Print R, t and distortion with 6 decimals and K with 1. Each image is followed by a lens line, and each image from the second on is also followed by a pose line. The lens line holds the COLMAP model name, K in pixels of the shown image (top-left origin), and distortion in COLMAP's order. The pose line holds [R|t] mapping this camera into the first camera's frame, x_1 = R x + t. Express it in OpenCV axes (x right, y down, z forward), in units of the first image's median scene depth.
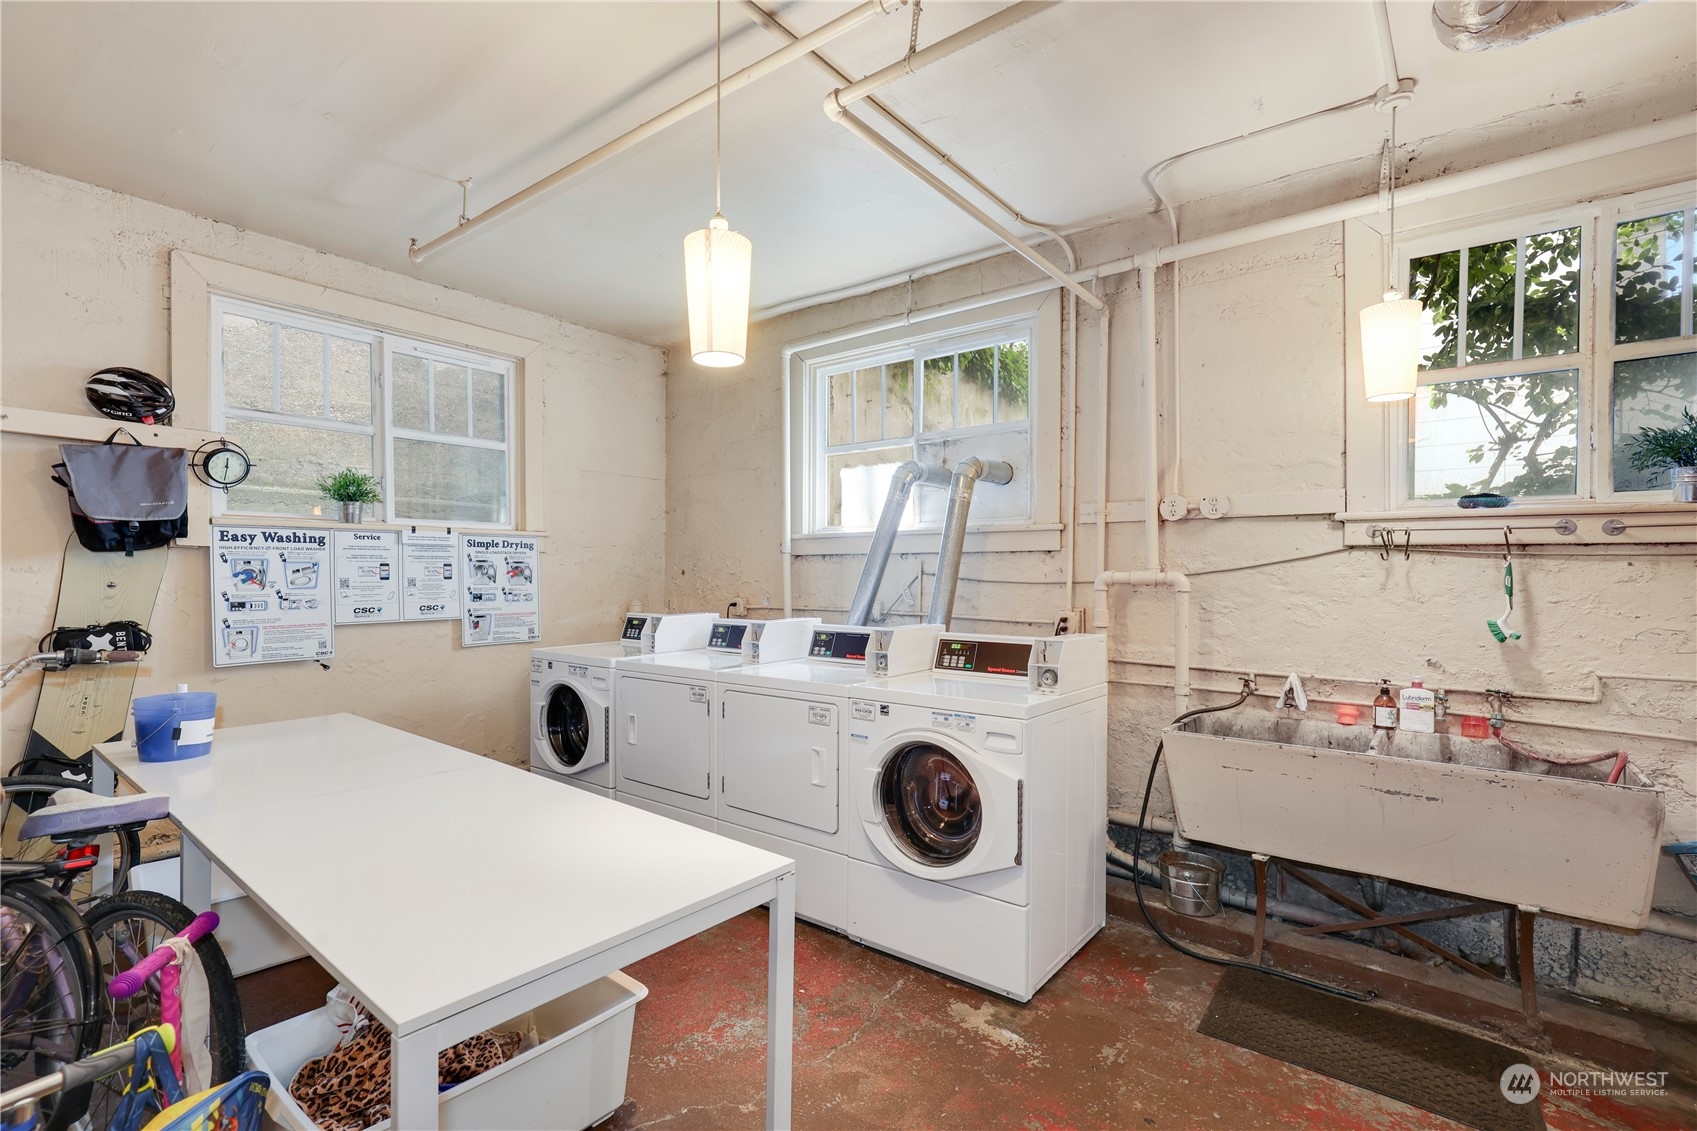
lens RADIAL K [[768.4, 0, 851.4], [0, 768.4, 571.5], [0, 0, 1]] dist [-0.004007, 0.006978]
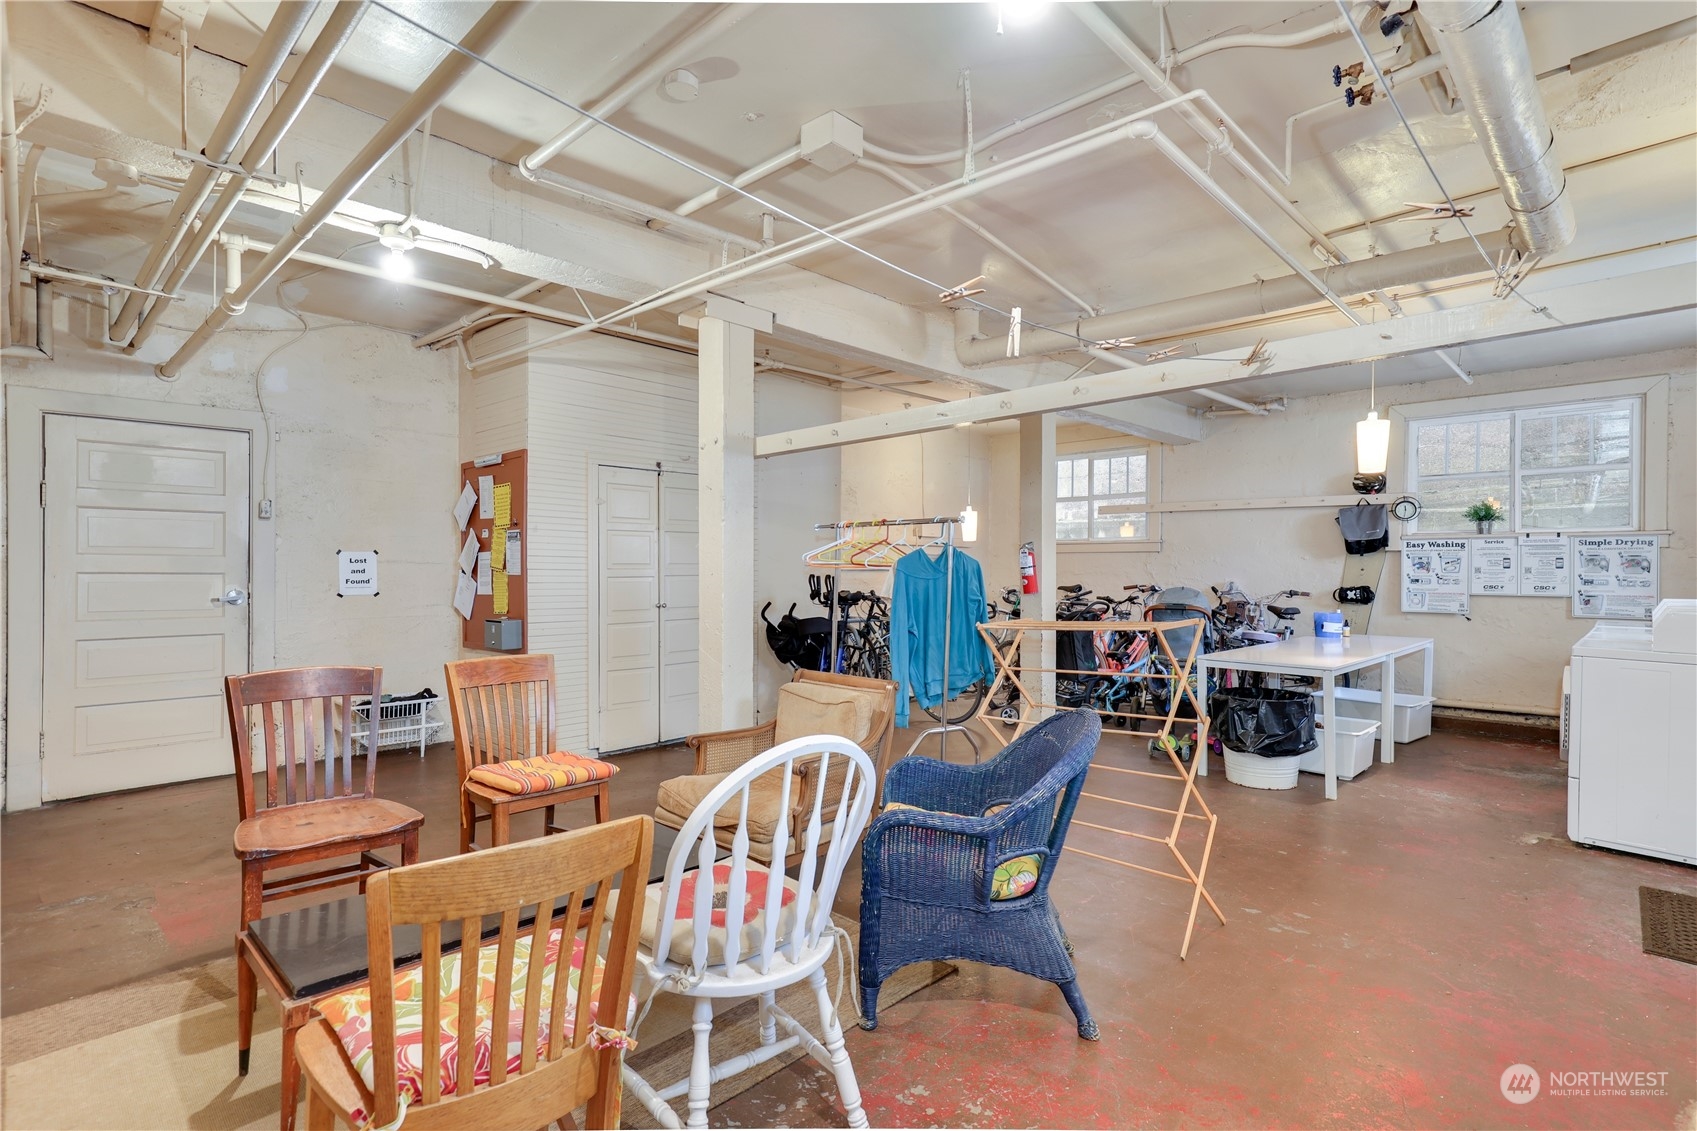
lens RADIAL K [[768.4, 0, 851.4], [0, 768.4, 571.5], [0, 0, 1]] dist [-0.004007, 0.006978]
pose [[-0.129139, 0.004246, -0.991617, 1.199500], [-0.006621, 0.999965, 0.005144, 0.018998], [0.991604, 0.007230, -0.129107, -0.139432]]
